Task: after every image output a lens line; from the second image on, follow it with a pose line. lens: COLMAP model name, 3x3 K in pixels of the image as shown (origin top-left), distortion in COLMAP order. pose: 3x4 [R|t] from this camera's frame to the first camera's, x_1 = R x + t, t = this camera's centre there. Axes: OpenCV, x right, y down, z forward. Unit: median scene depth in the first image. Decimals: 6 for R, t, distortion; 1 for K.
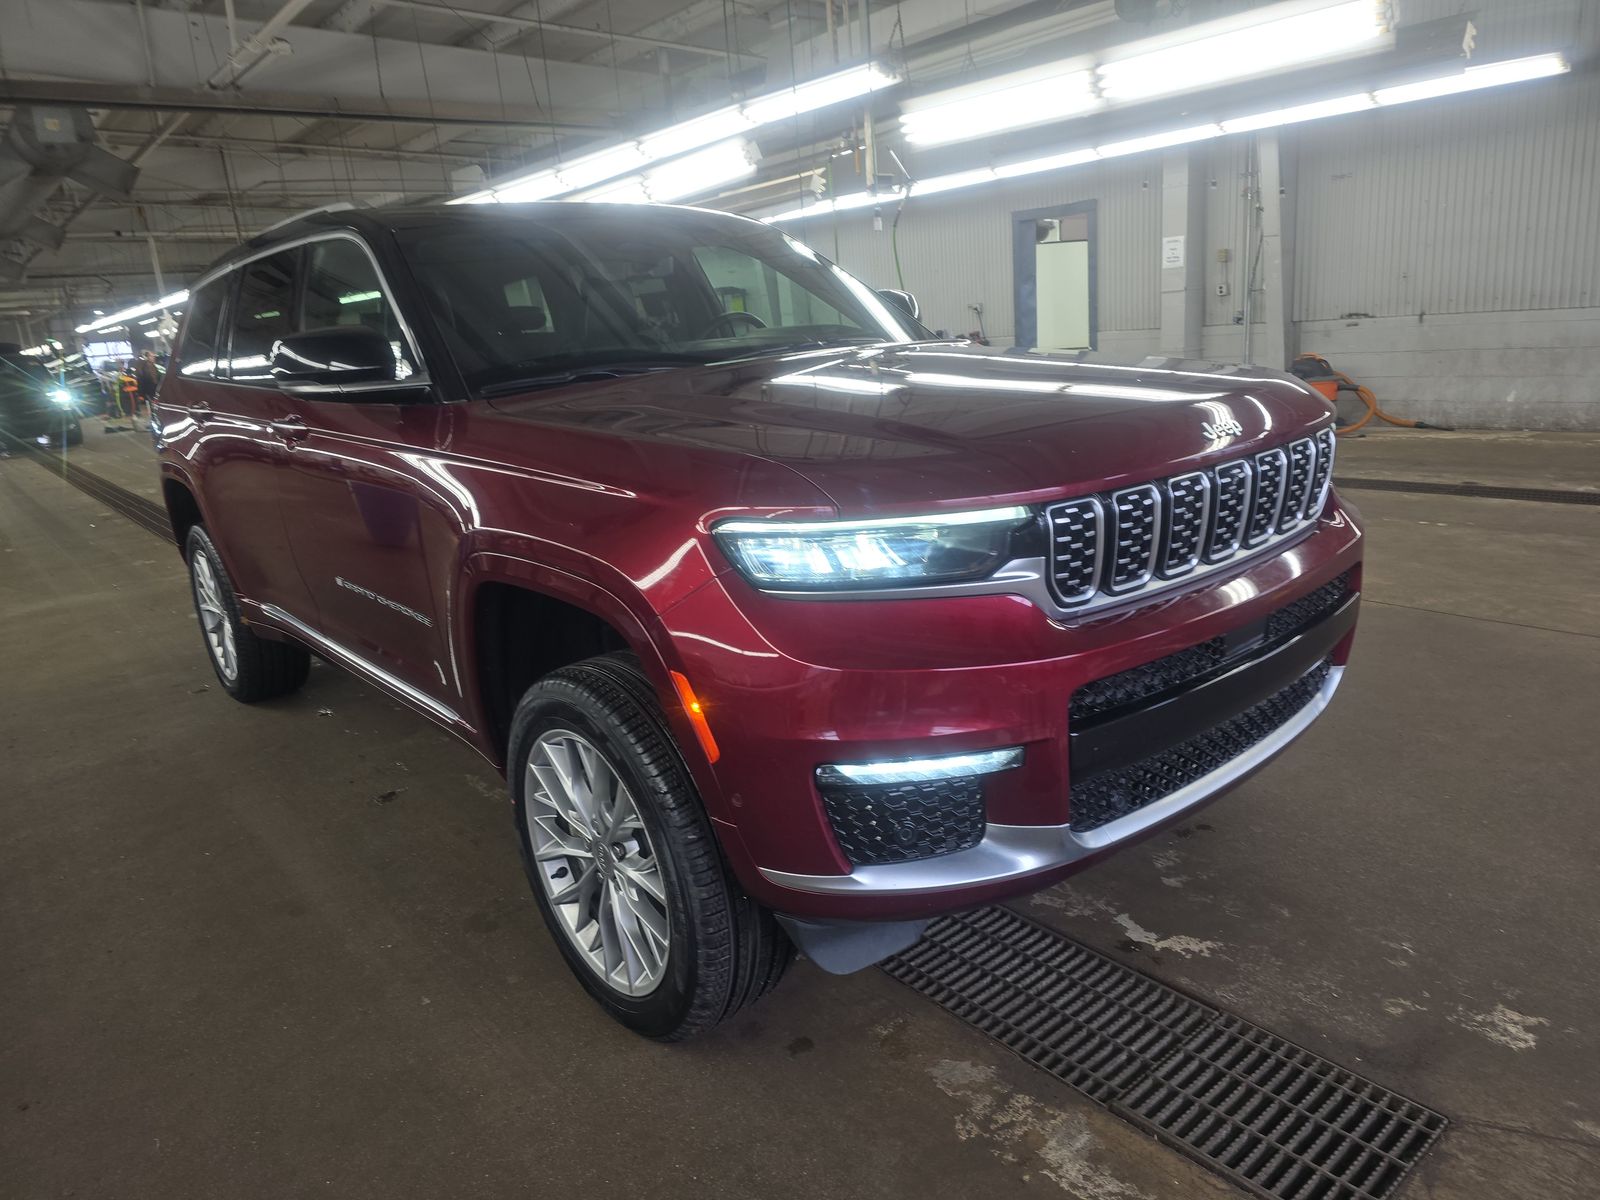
lens RADIAL K [[1064.5, 0, 803.3], [0, 1064.5, 608.3], [0, 0, 1]] dist [0.064613, -0.056964]
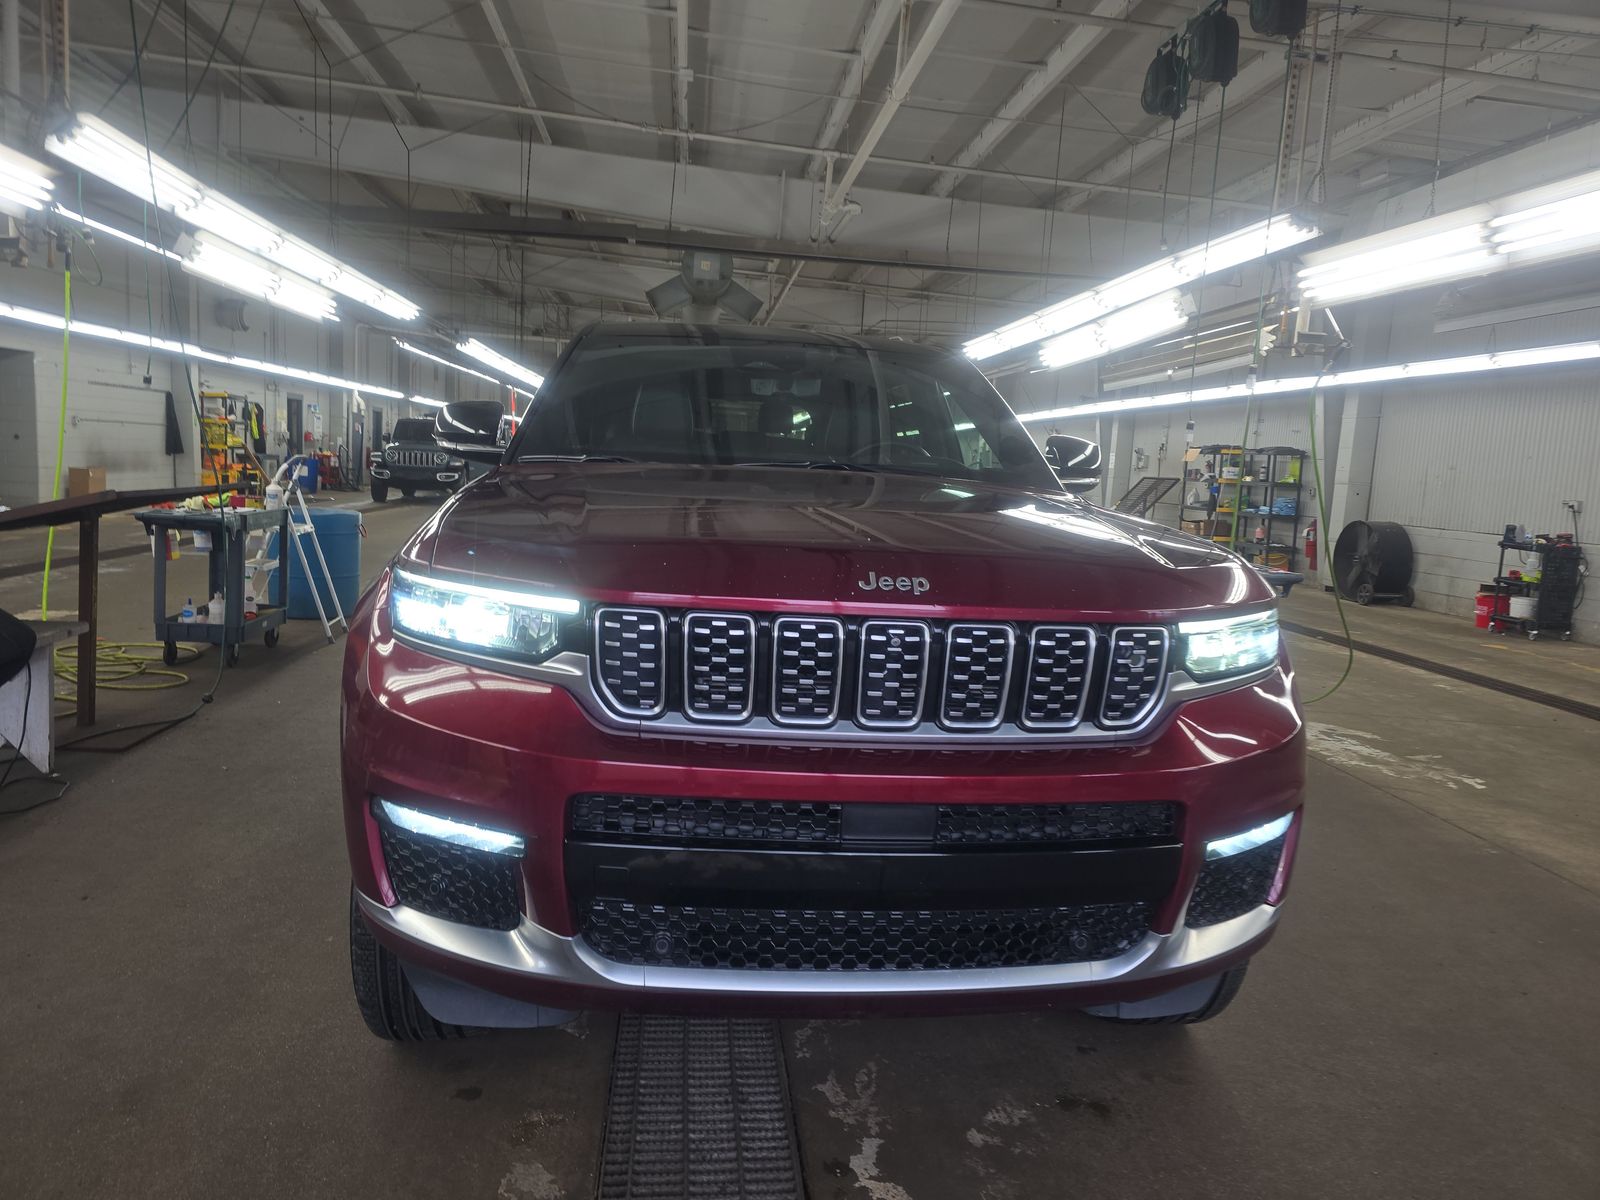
lens RADIAL K [[1064.5, 0, 803.3], [0, 1064.5, 608.3], [0, 0, 1]] dist [0.064613, -0.056964]
pose [[0.830110, 0.196153, -0.521959, 0.171043], [-0.260605, 0.964035, -0.052175, -0.017331], [0.492952, 0.179336, 0.851373, 0.045967]]
